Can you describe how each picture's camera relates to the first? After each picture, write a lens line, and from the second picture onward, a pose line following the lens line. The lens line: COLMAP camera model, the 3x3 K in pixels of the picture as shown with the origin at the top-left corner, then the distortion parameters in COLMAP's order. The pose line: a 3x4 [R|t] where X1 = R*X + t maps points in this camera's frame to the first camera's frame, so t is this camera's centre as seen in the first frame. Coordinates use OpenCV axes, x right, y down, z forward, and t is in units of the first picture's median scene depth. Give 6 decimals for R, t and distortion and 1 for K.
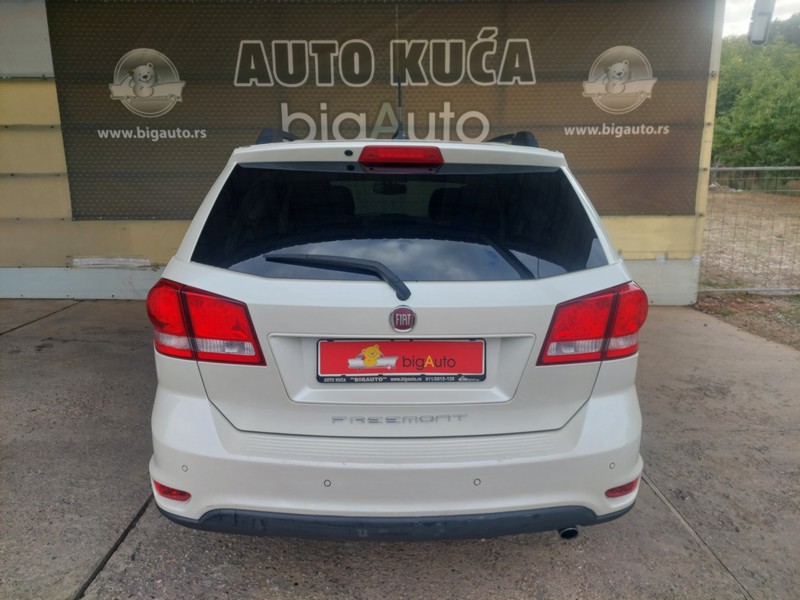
lens RADIAL K [[578.8, 0, 400.3], [0, 578.8, 294.9], [0, 0, 1]] dist [0.015640, -0.005915]
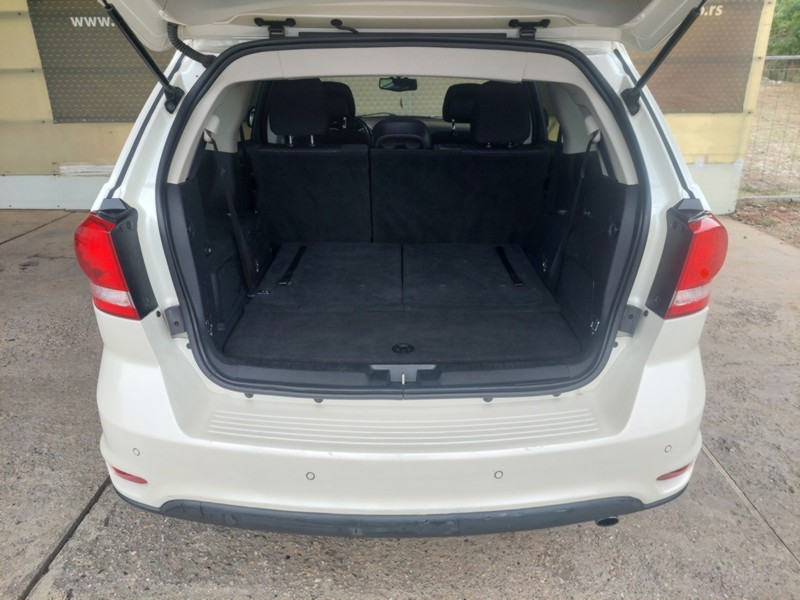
lens RADIAL K [[576.5, 0, 403.5], [0, 576.5, 292.4], [0, 0, 1]] dist [0.018498, -0.006434]
pose [[0.999790, -0.000204, -0.020504, 0.004864], [0.003585, 0.986294, 0.164960, -0.014534], [0.020189, -0.164999, 0.986087, 0.068594]]
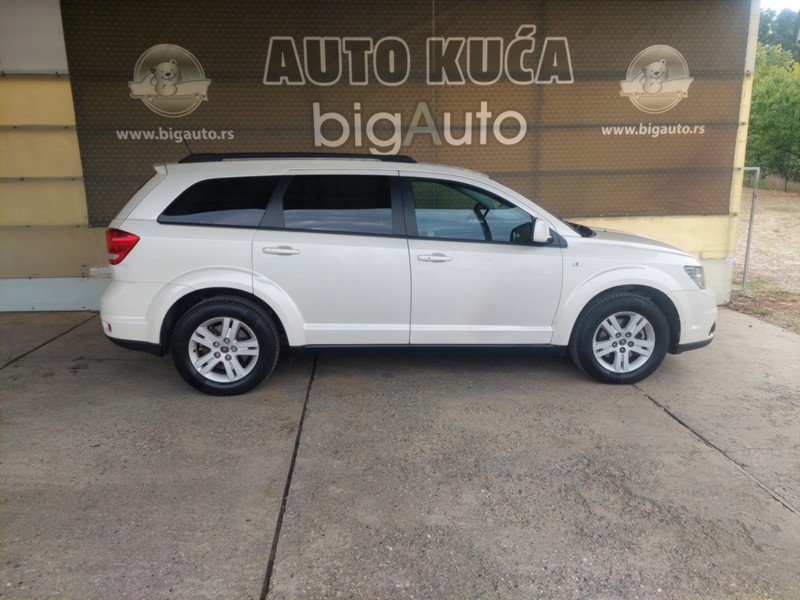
lens RADIAL K [[572.0, 0, 404.8], [0, 572.0, 289.7], [0, 0, 1]] dist [0.021982, -0.007708]
pose [[0.998215, -0.017403, 0.057132, -0.114102], [0.017197, 0.999844, 0.004101, -0.023095], [-0.057195, -0.003111, 0.998358, 0.044977]]
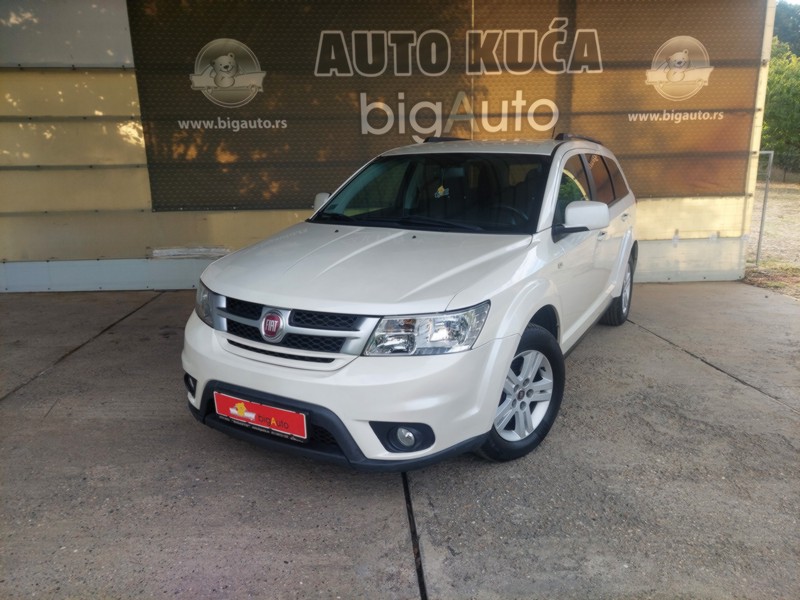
lens RADIAL K [[572.0, 0, 403.7], [0, 572.0, 302.3], [0, 0, 1]] dist [0.019012, -0.007406]
pose [[0.997559, -0.028768, 0.063631, -0.205020], [0.026885, 0.999181, 0.030255, 0.010947], [-0.064450, -0.028471, 0.997515, -0.026792]]
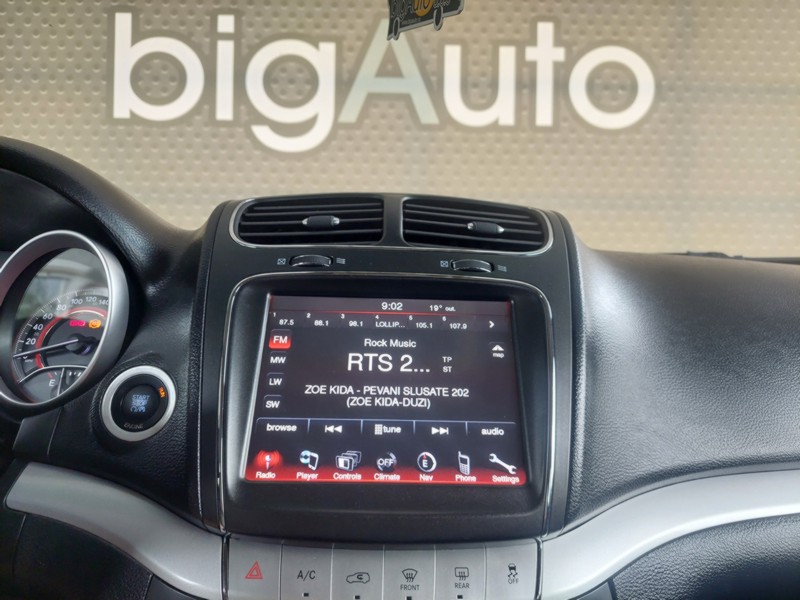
lens RADIAL K [[576.5, 0, 403.5], [0, 576.5, 292.4], [0, 0, 1]] dist [0.018498, -0.006434]
pose [[0.999754, 0.019869, 0.009871, -0.015238], [-0.016887, 0.970077, -0.242210, -0.061585], [-0.014388, 0.241984, 0.970174, 0.673341]]
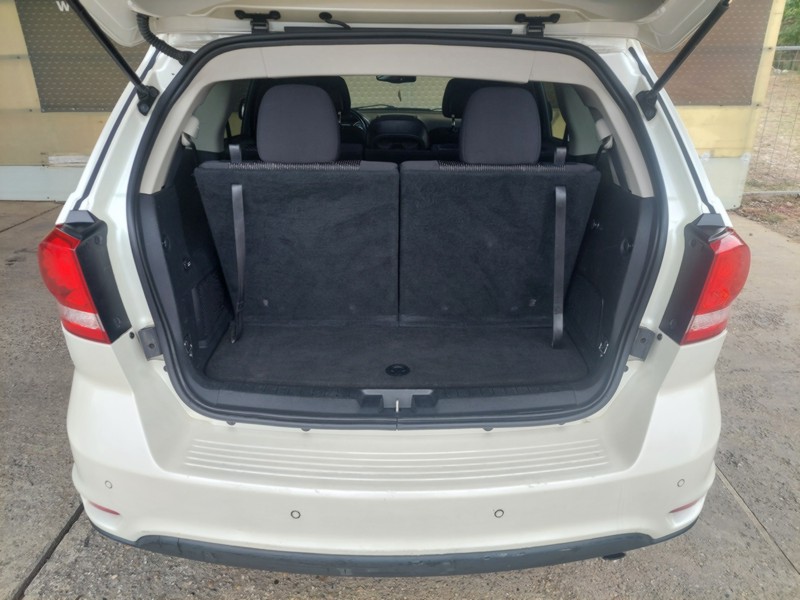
lens RADIAL K [[577.5, 0, 403.9], [0, 577.5, 298.2], [0, 0, 1]] dist [0.013039, 0.001430]
pose [[0.999829, 0.005265, -0.017716, 0.006134], [-0.001728, 0.980991, 0.194048, -0.023076], [0.018401, -0.193984, 0.980832, 0.087682]]
